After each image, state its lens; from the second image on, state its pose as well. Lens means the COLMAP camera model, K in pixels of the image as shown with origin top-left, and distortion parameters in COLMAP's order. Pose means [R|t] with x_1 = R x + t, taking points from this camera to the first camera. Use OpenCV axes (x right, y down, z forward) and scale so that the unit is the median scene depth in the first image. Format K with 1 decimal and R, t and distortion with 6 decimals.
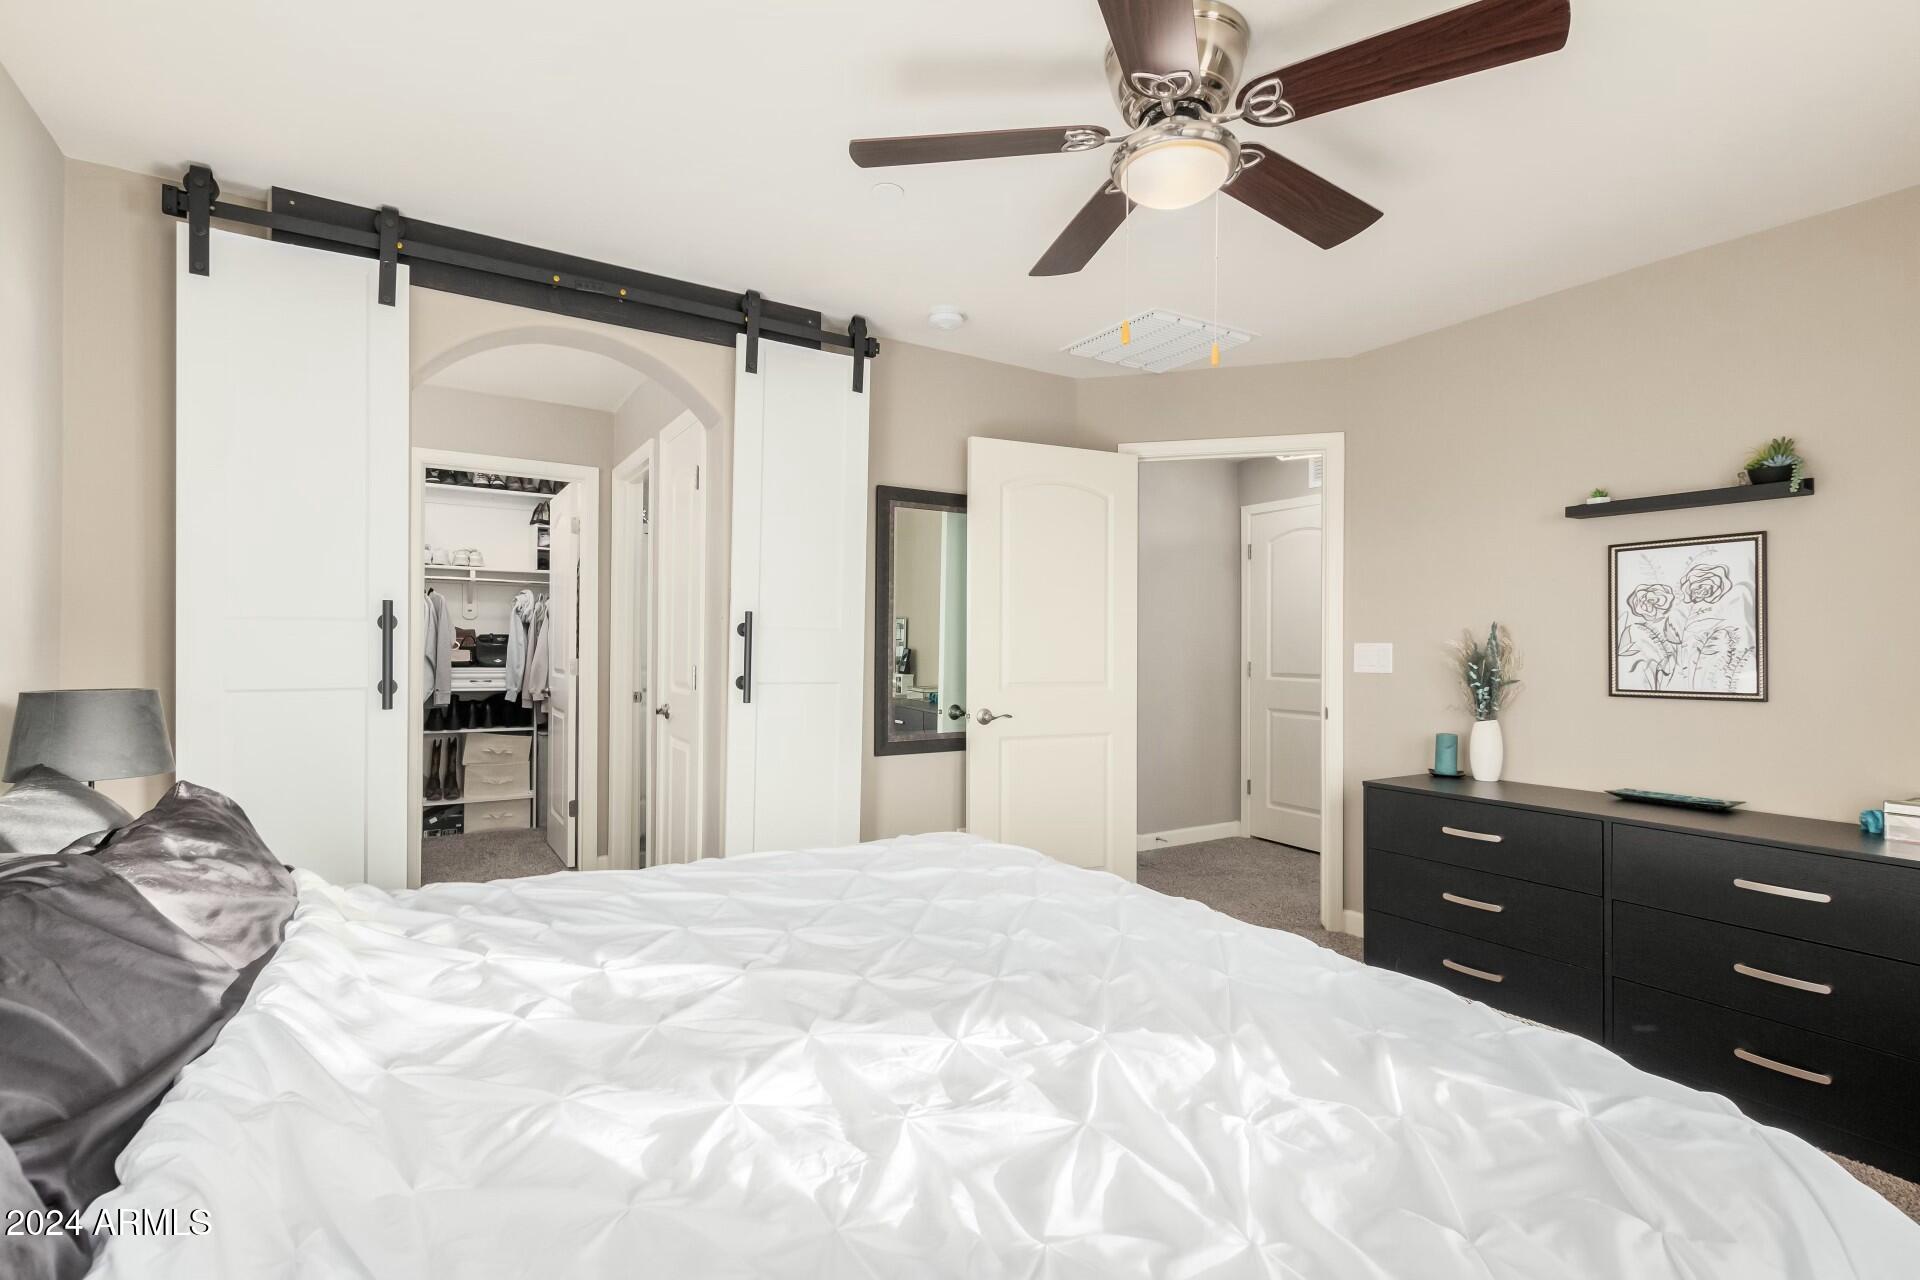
lens RADIAL K [[881.1, 0, 956.5], [0, 881.1, 640.3], [0, 0, 1]] dist [0.003066, 0.000132]
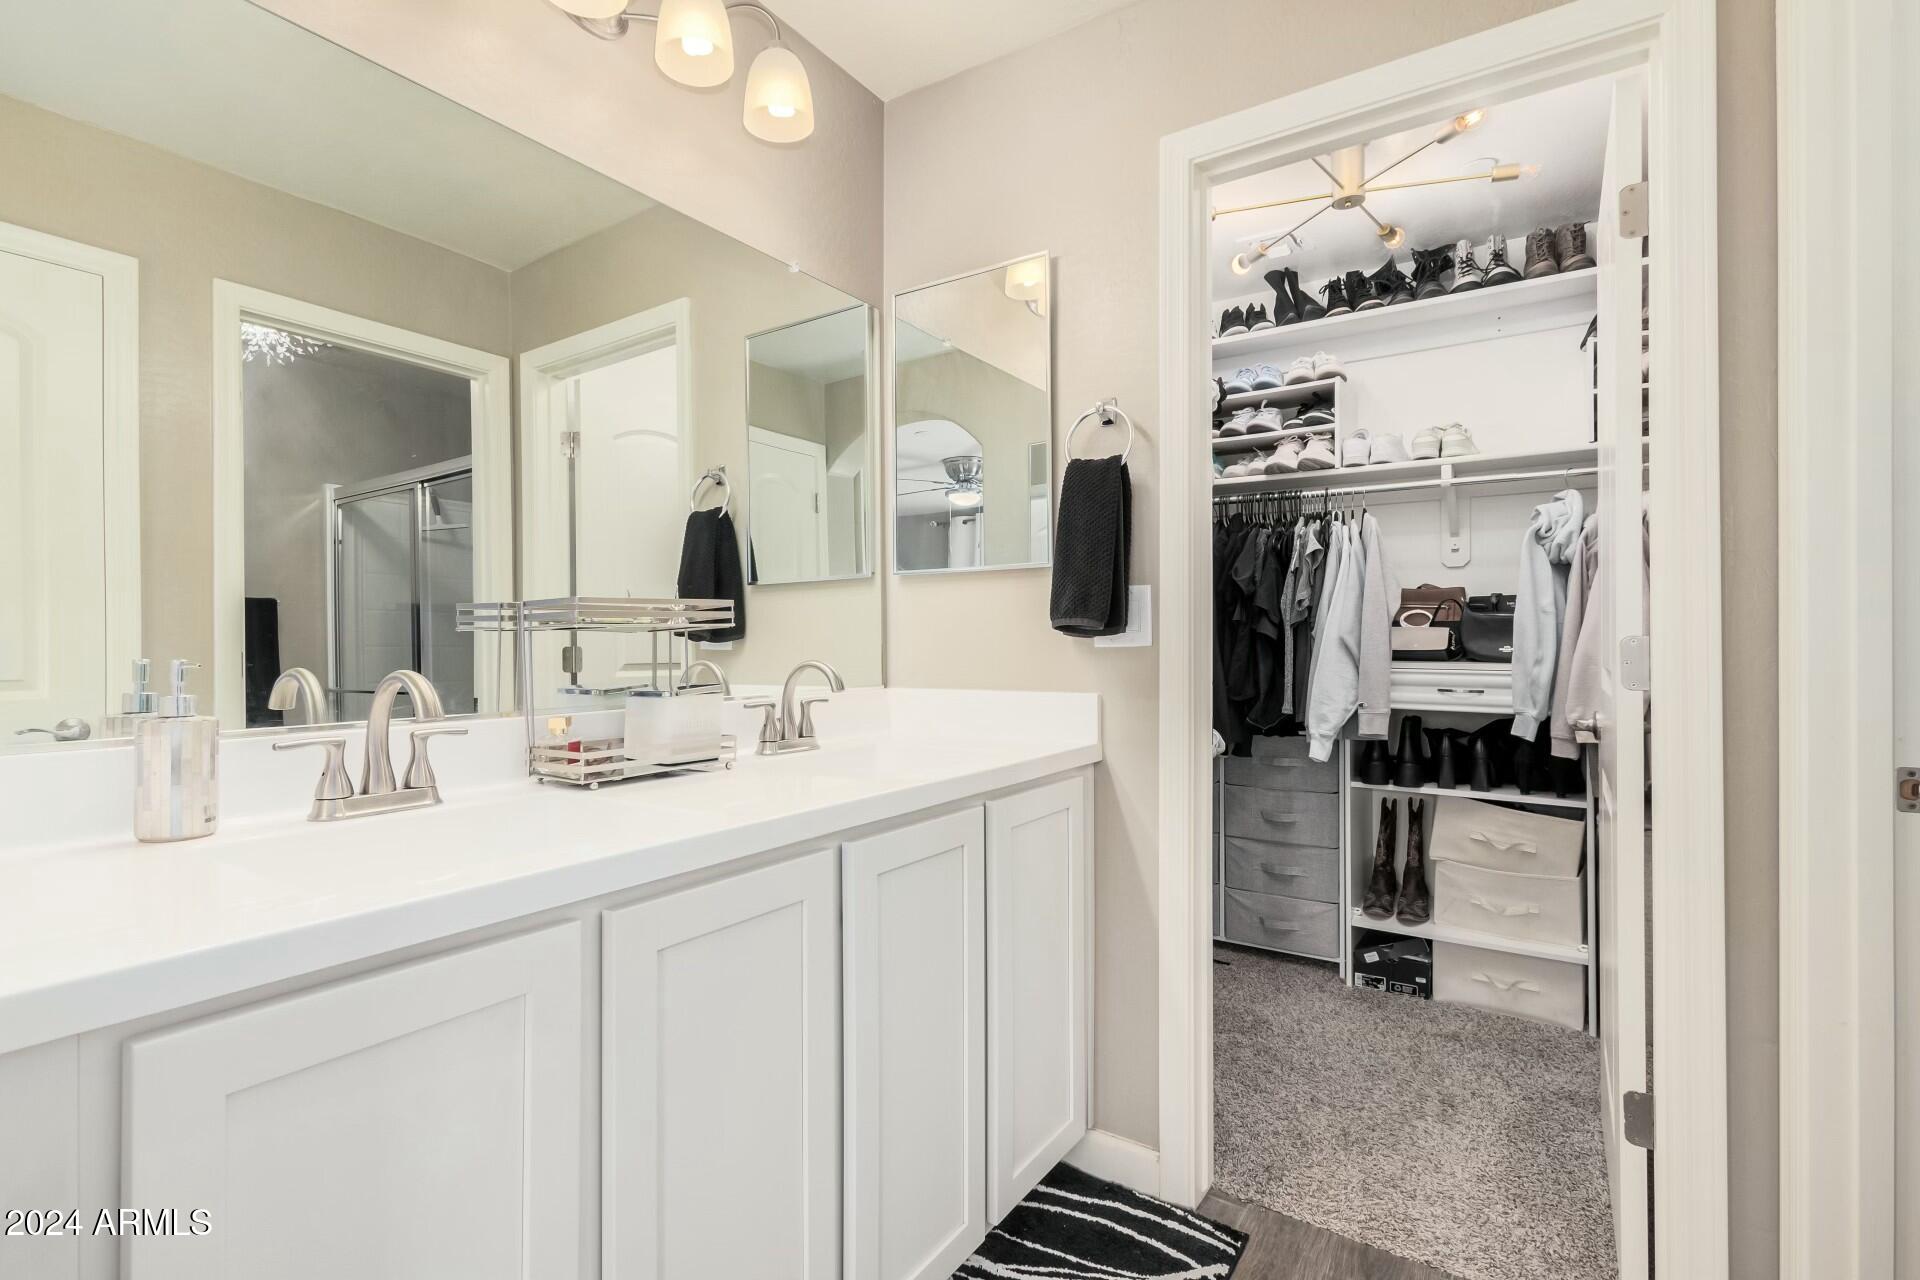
lens RADIAL K [[881.1, 0, 958.6], [0, 881.1, 636.7], [0, 0, 1]] dist [0.003066, 0.000132]
pose [[0.383937, -0.010981, -0.923294, -0.200816], [0.012744, 0.999897, -0.006593, 0.016236], [0.923271, -0.009236, 0.384037, 0.561552]]
